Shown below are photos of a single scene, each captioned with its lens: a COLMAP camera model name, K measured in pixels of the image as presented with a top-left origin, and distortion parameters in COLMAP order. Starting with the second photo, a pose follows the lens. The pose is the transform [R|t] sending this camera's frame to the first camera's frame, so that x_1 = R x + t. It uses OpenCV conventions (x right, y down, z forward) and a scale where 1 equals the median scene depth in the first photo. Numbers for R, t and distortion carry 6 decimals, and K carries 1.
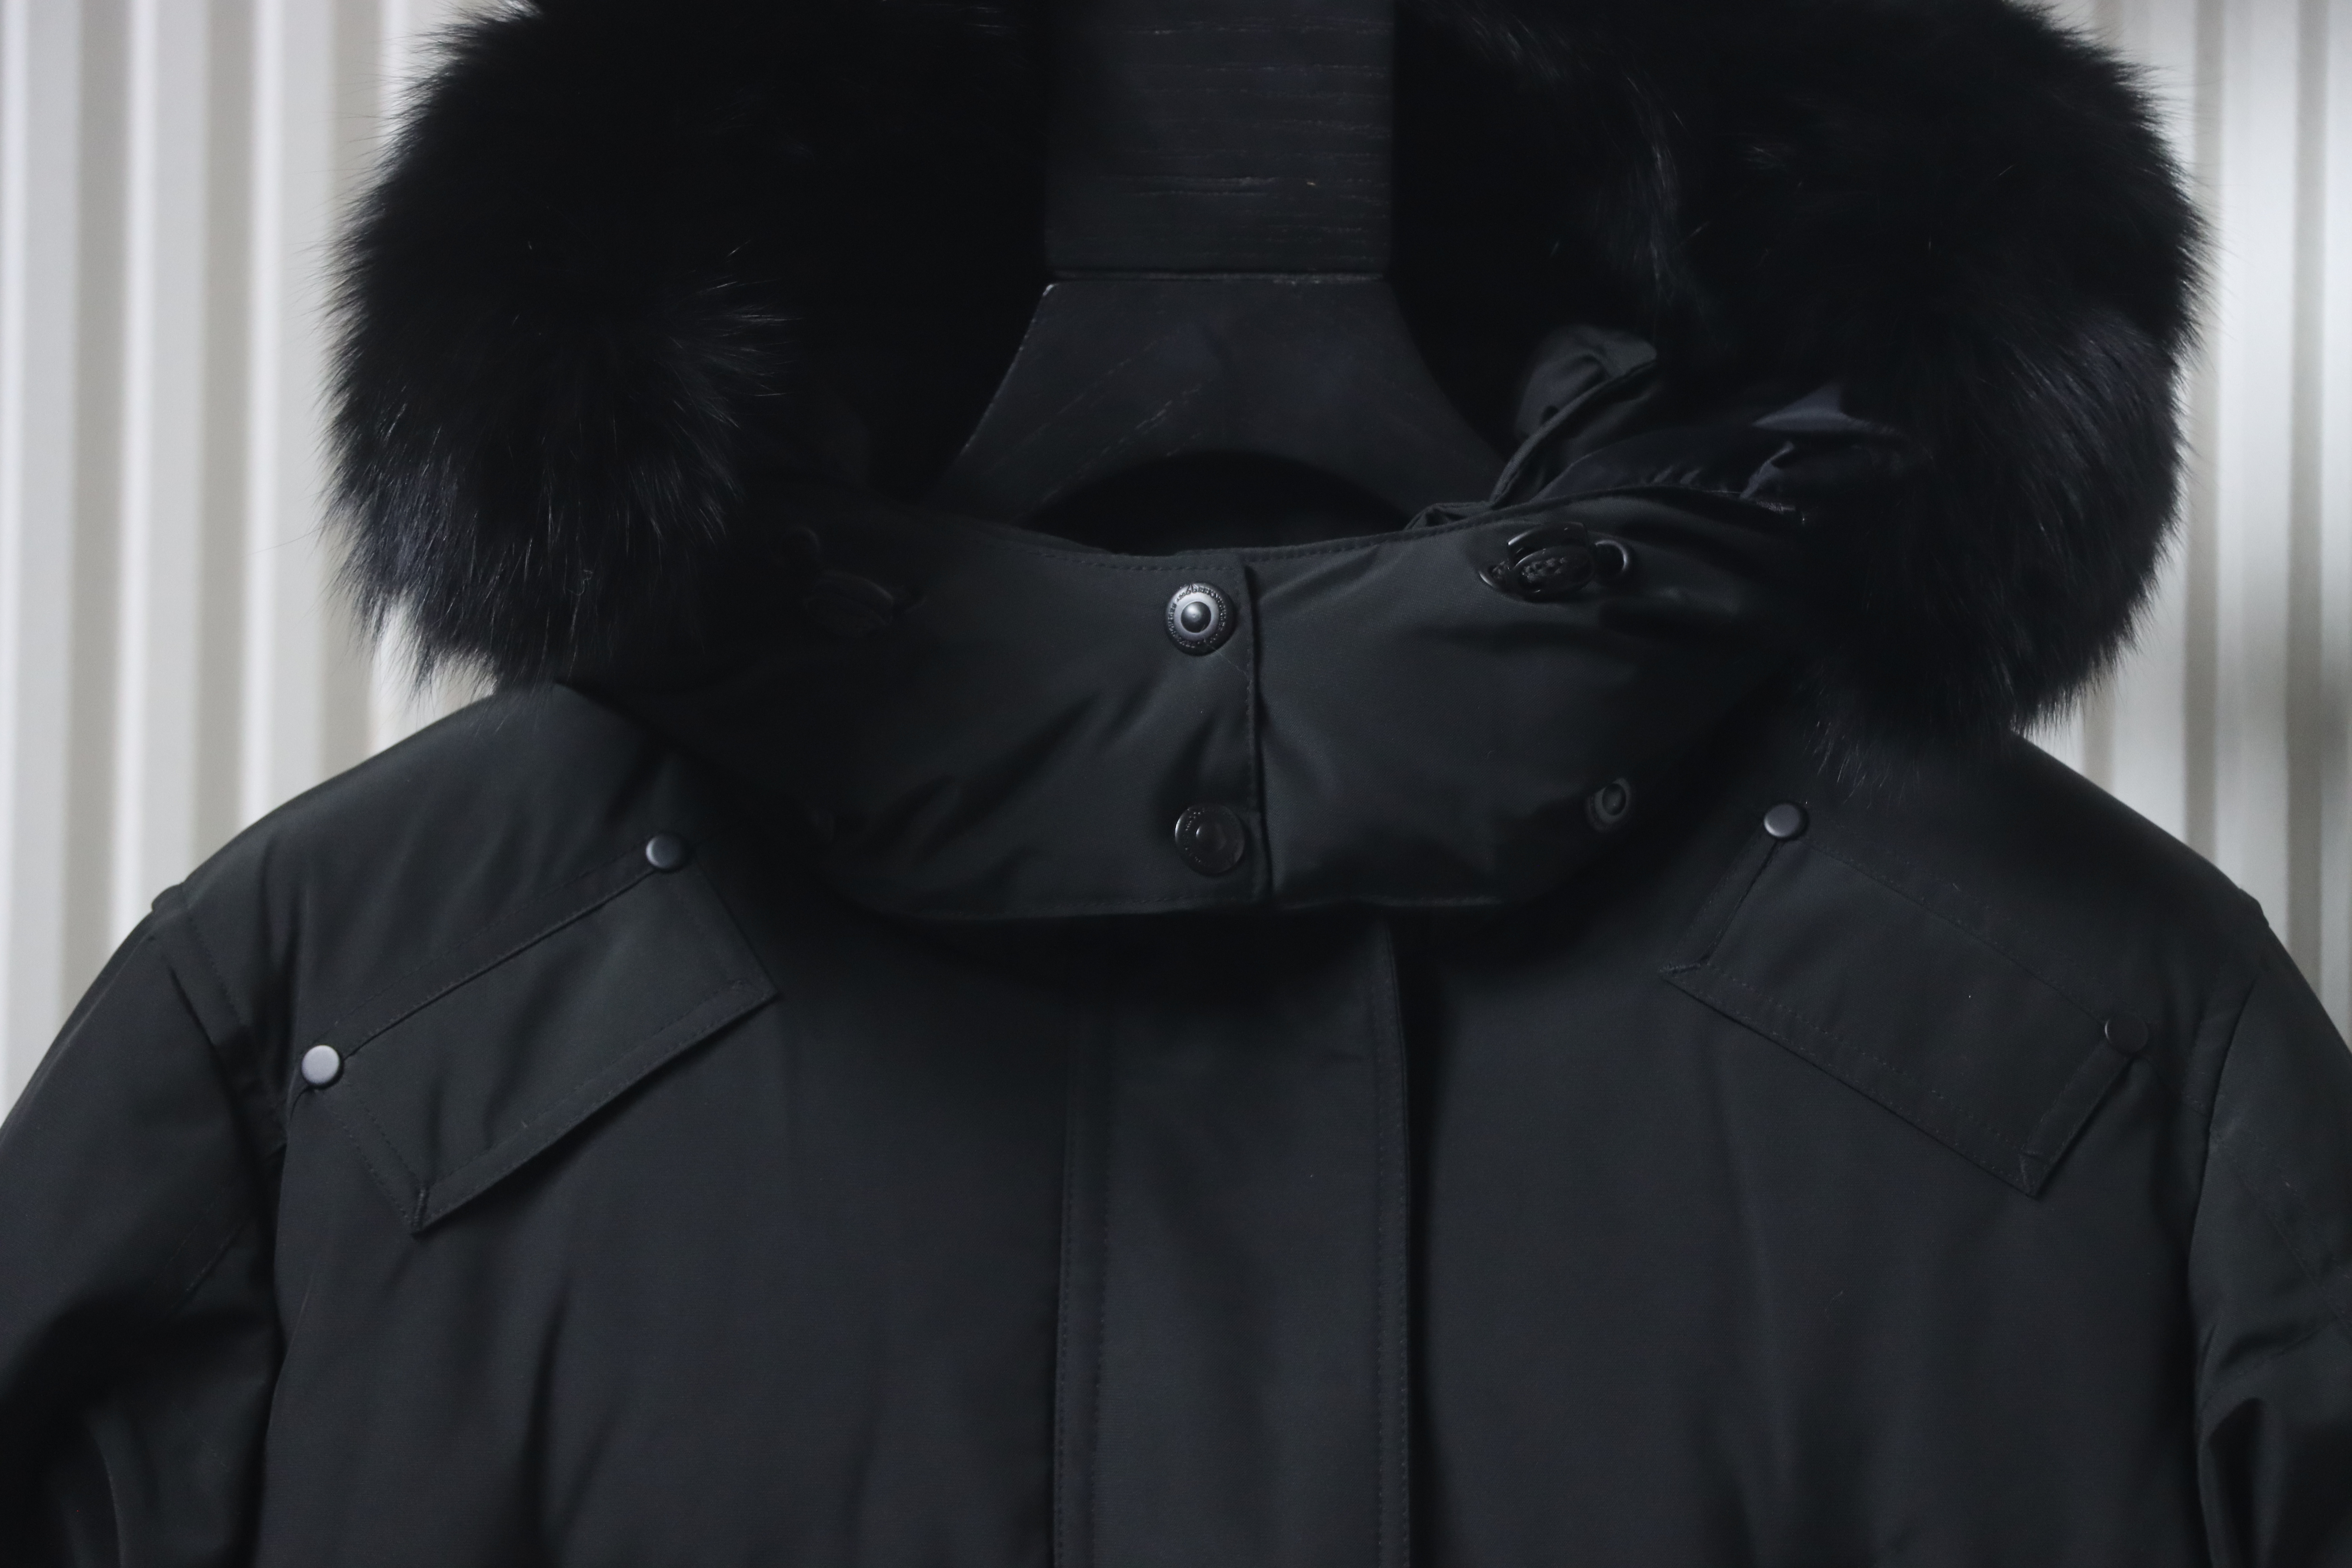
lens RADIAL K [[14749.9, 0, 1176.0], [0, 14749.9, 784.0], [0, 0, 1]] dist [2.216657, 17.899681]
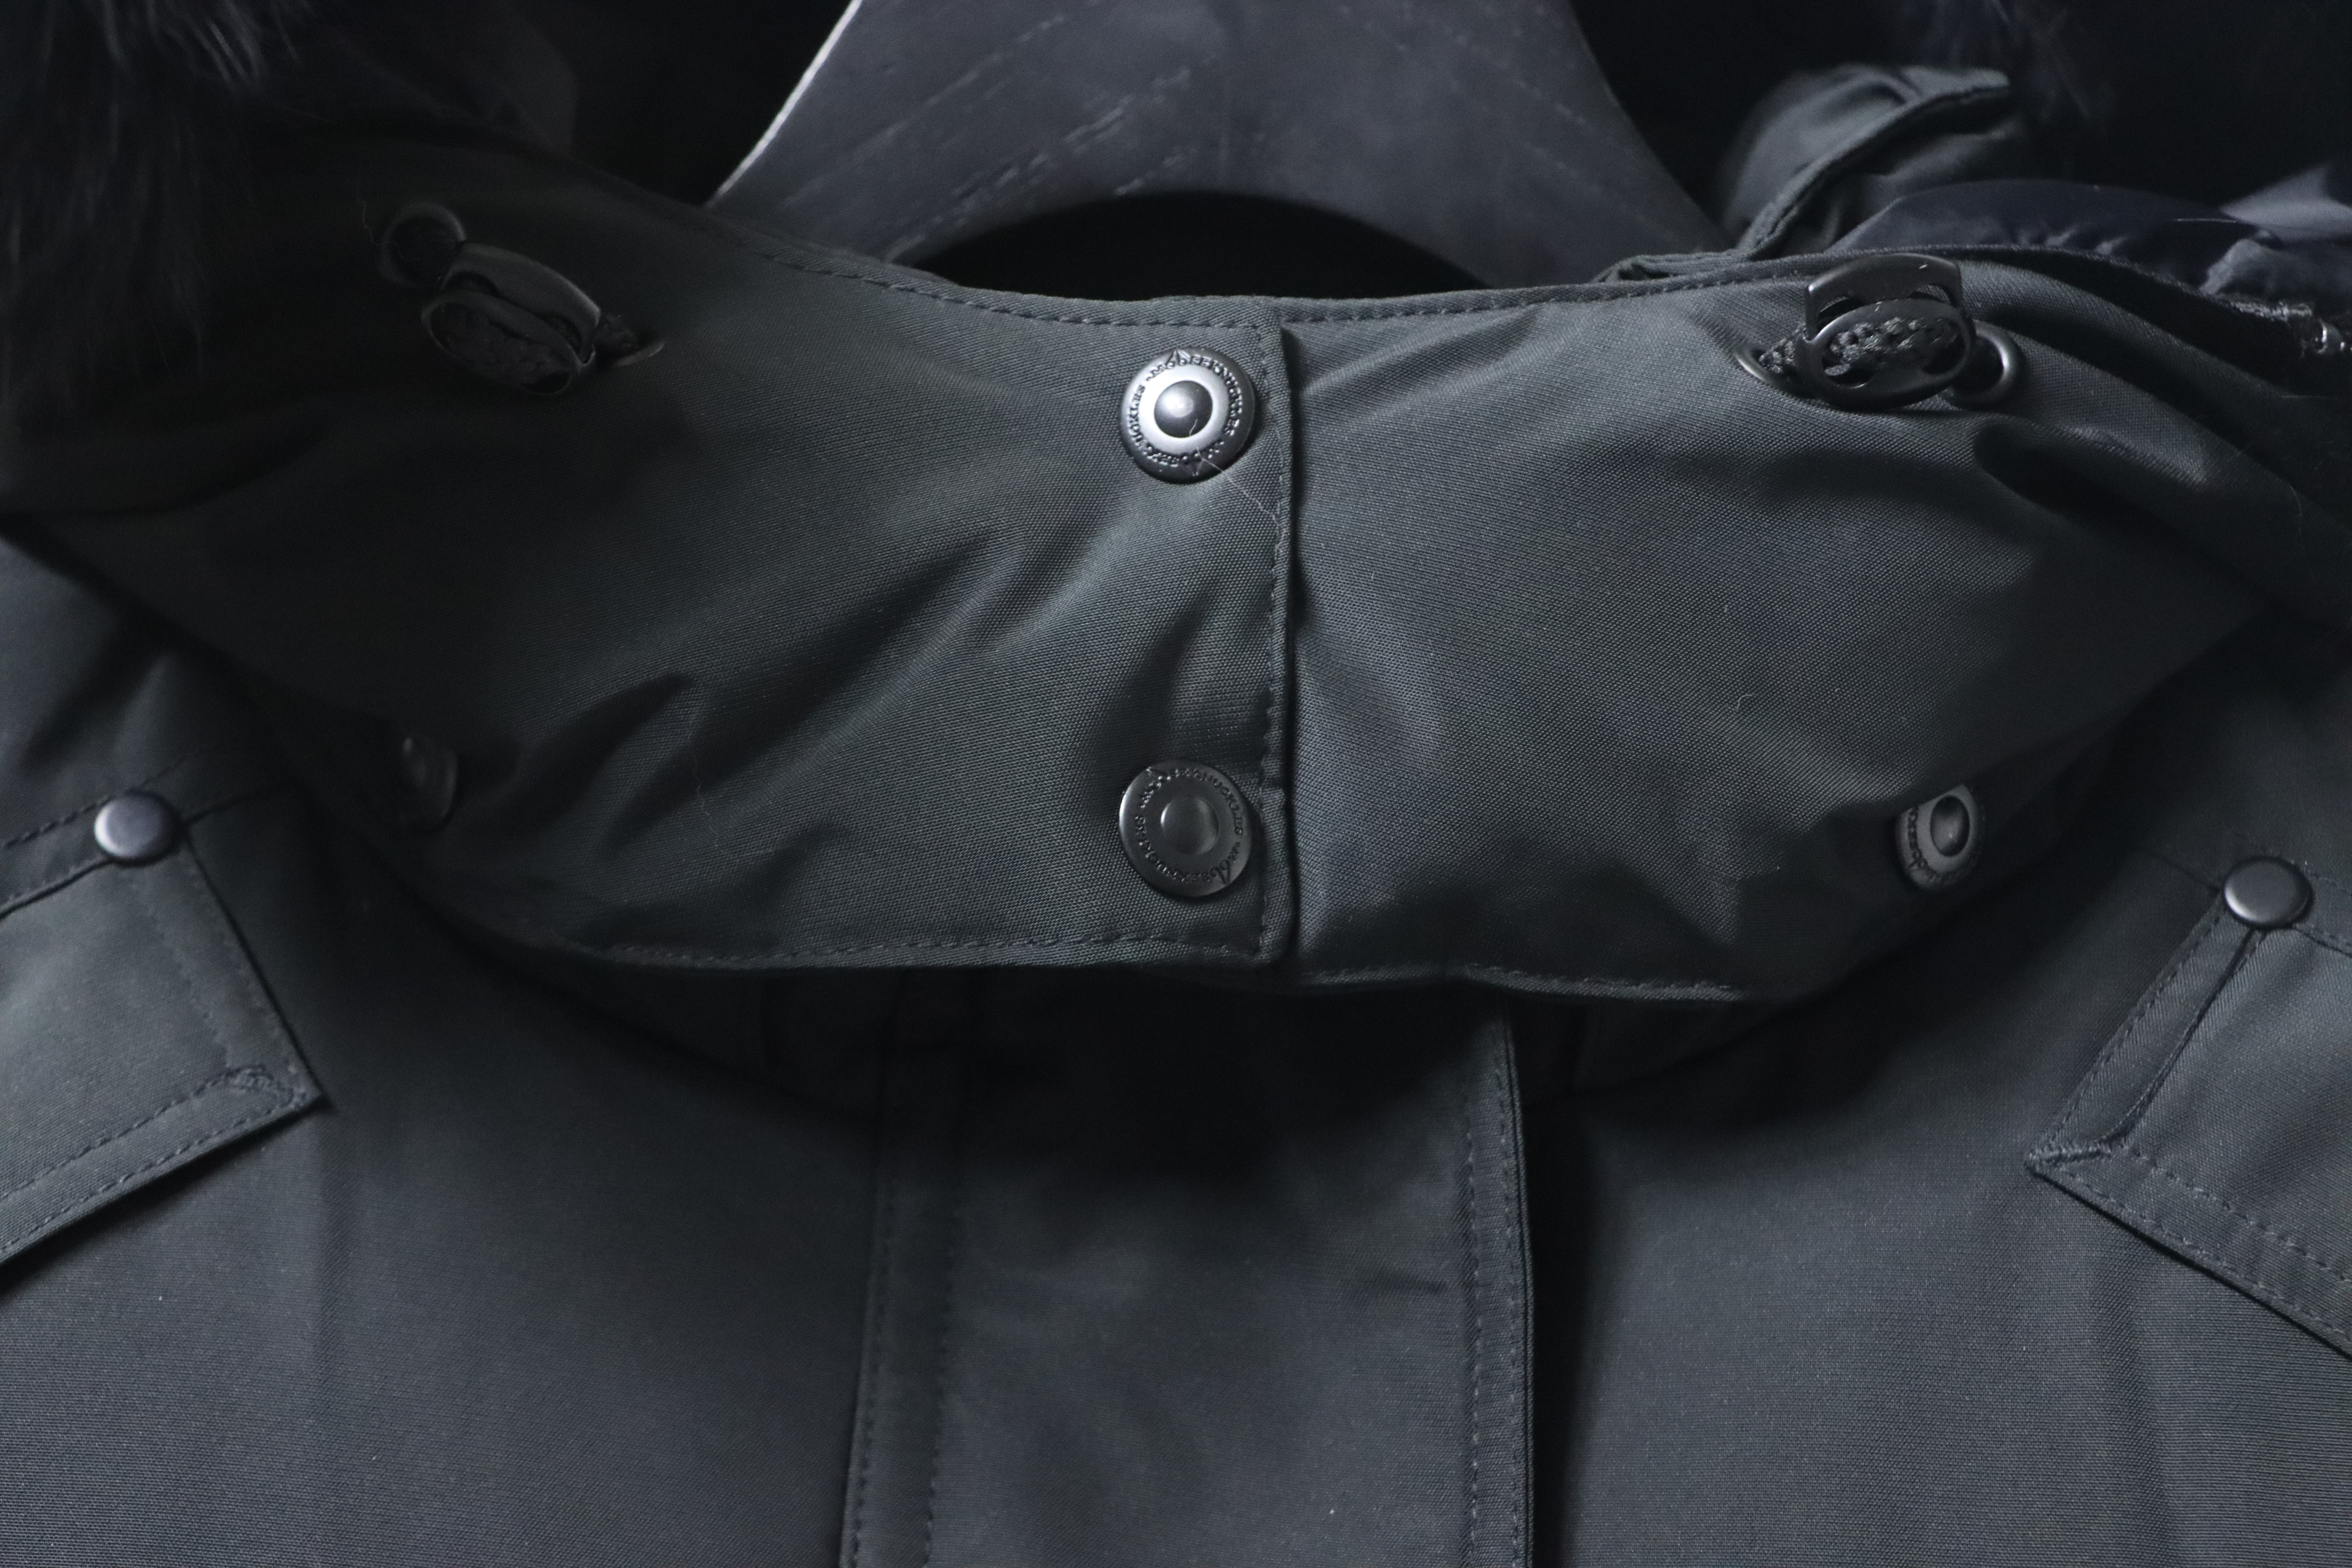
lens RADIAL K [[6650.3, 0, 1176.0], [0, 6650.3, 784.0], [0, 0, 1]] dist [0.292564, 0.092084]
pose [[0.996036, 0.069581, 0.055413, -0.010867], [-0.062722, 0.991133, -0.117134, 0.028978], [-0.063072, 0.113194, 0.991569, 0.766923]]
